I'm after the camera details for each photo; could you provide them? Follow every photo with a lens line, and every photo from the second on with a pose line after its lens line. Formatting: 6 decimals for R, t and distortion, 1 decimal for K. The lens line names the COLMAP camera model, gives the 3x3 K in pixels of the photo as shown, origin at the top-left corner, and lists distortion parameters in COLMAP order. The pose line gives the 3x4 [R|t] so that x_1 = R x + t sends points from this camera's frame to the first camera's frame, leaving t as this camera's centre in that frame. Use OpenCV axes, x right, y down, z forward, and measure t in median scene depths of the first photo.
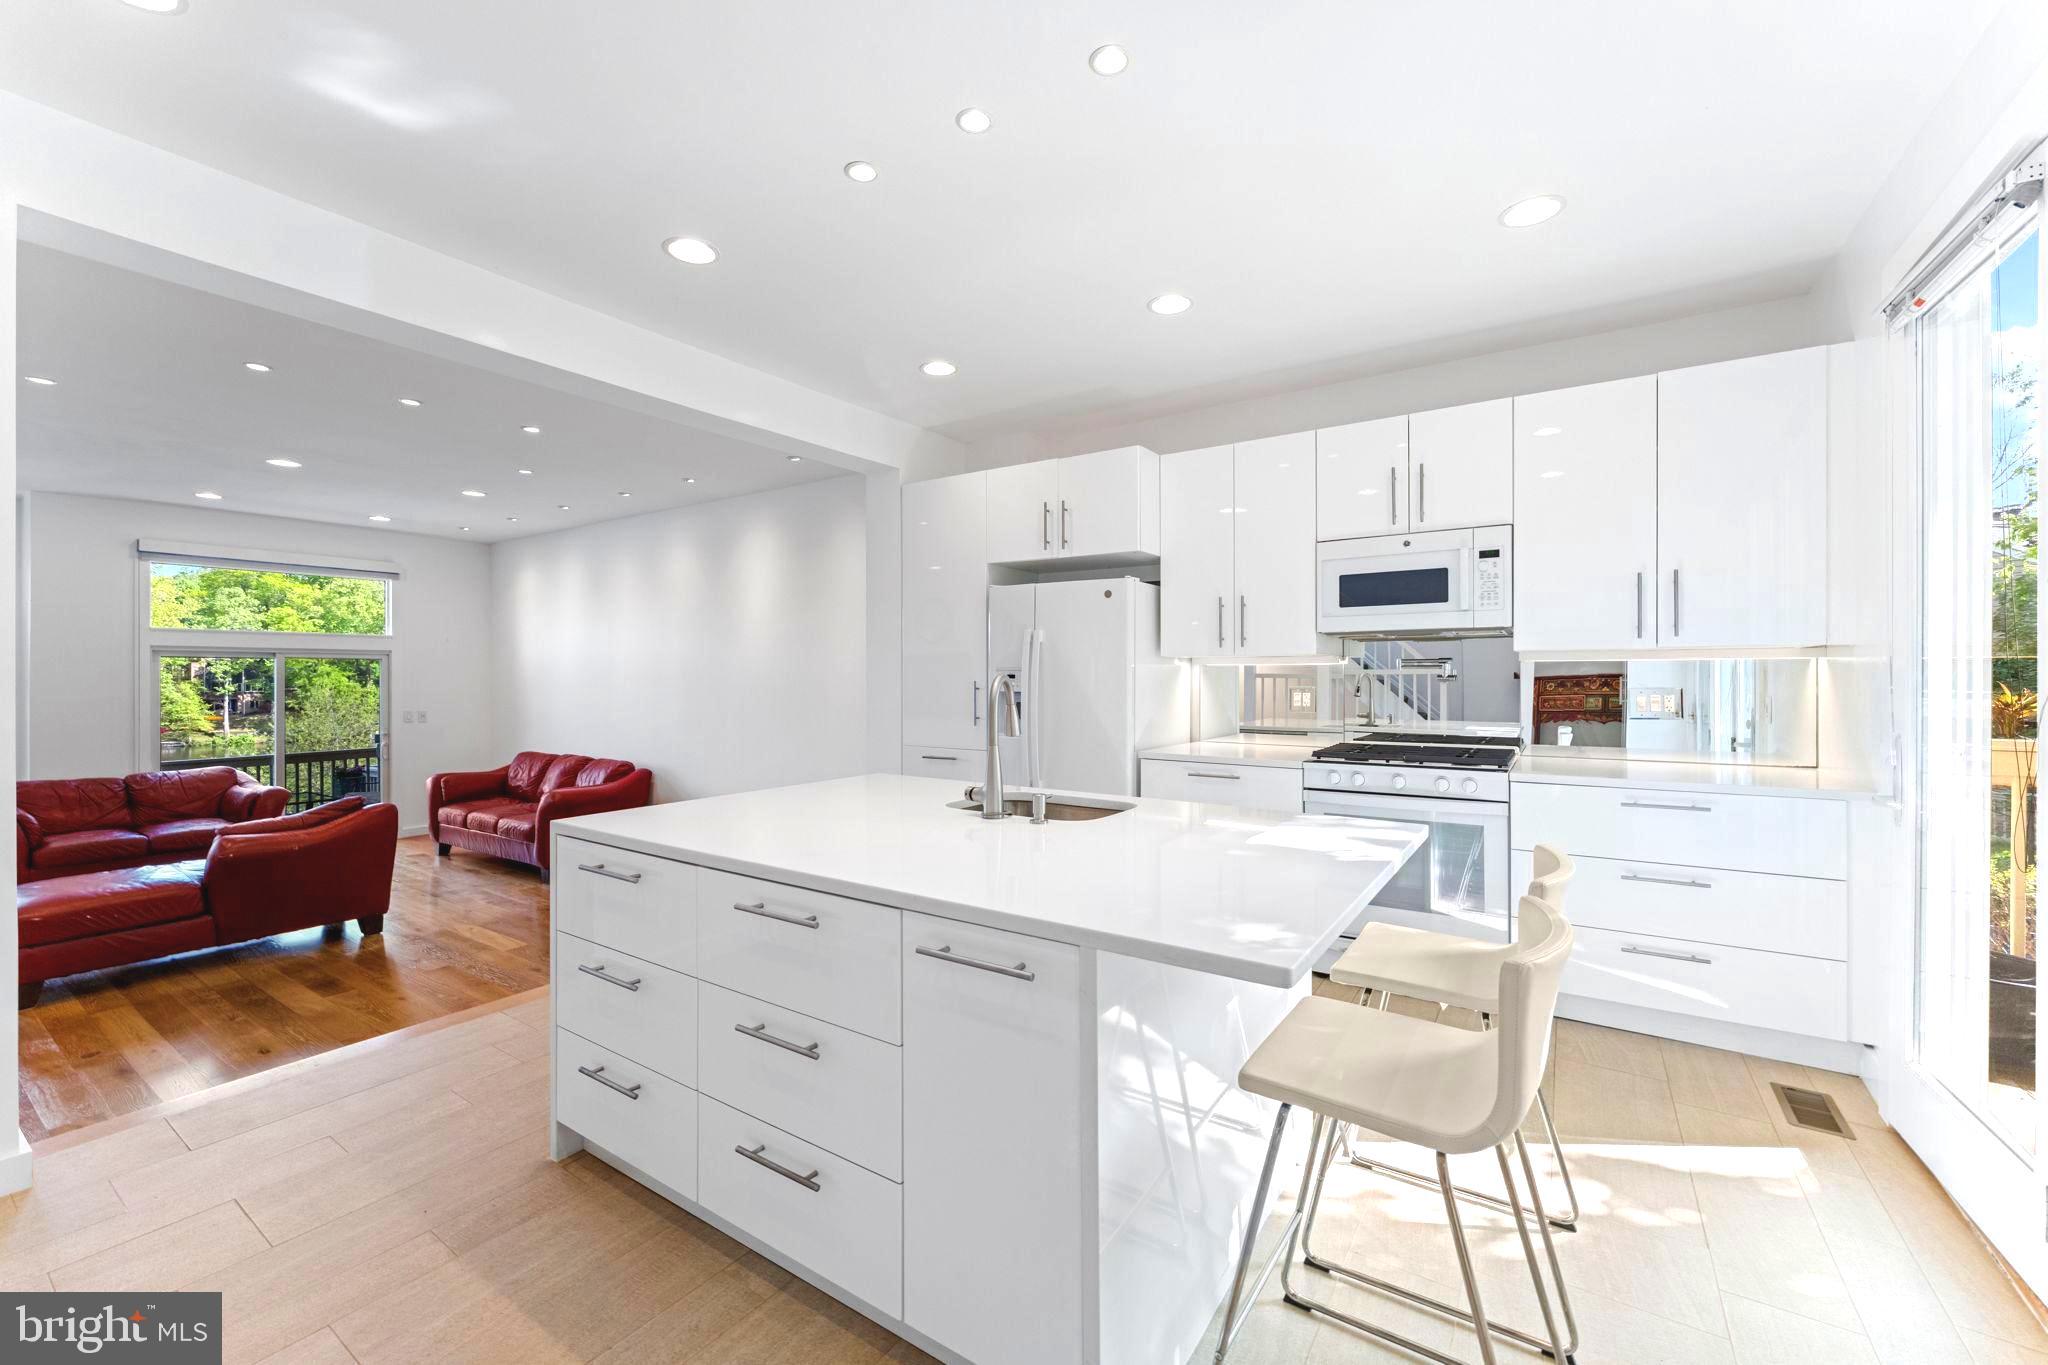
lens RADIAL K [[816.5, 0, 1025.5], [0, 816.5, 679.5], [0, 0, 1]] dist [0.001662, 0.000114]
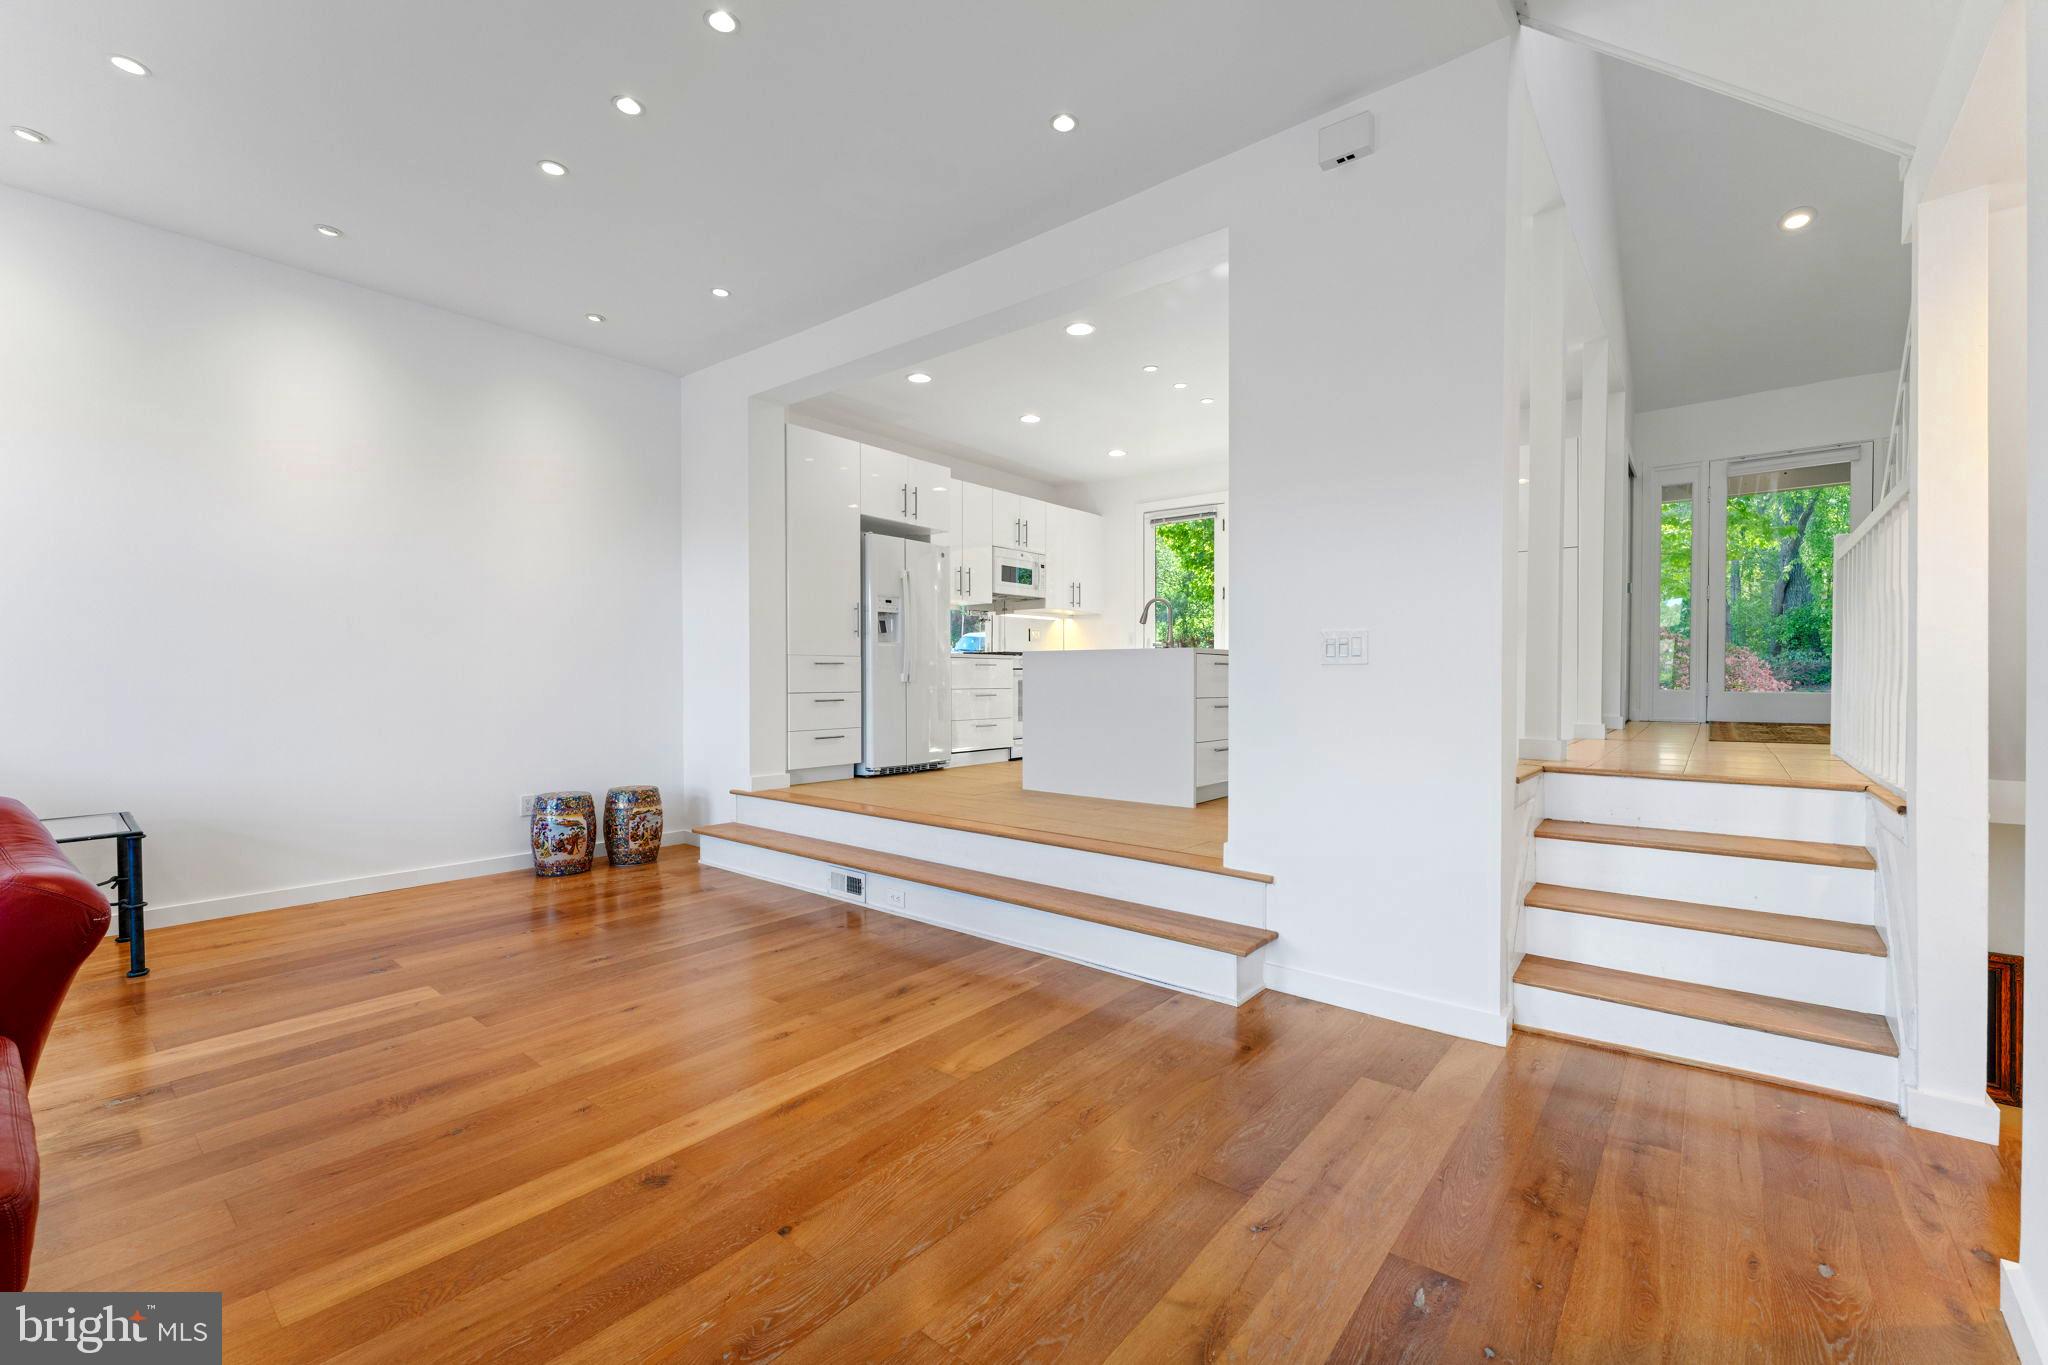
lens RADIAL K [[816.5, 0, 1025.5], [0, 816.5, 679.5], [0, 0, 1]] dist [0.001662, 0.000114]
pose [[0.113216, -0.003399, 0.993565, -1.492423], [0.004736, 0.999985, 0.002882, 0.137666], [-0.993559, 0.004379, 0.113230, 0.661813]]
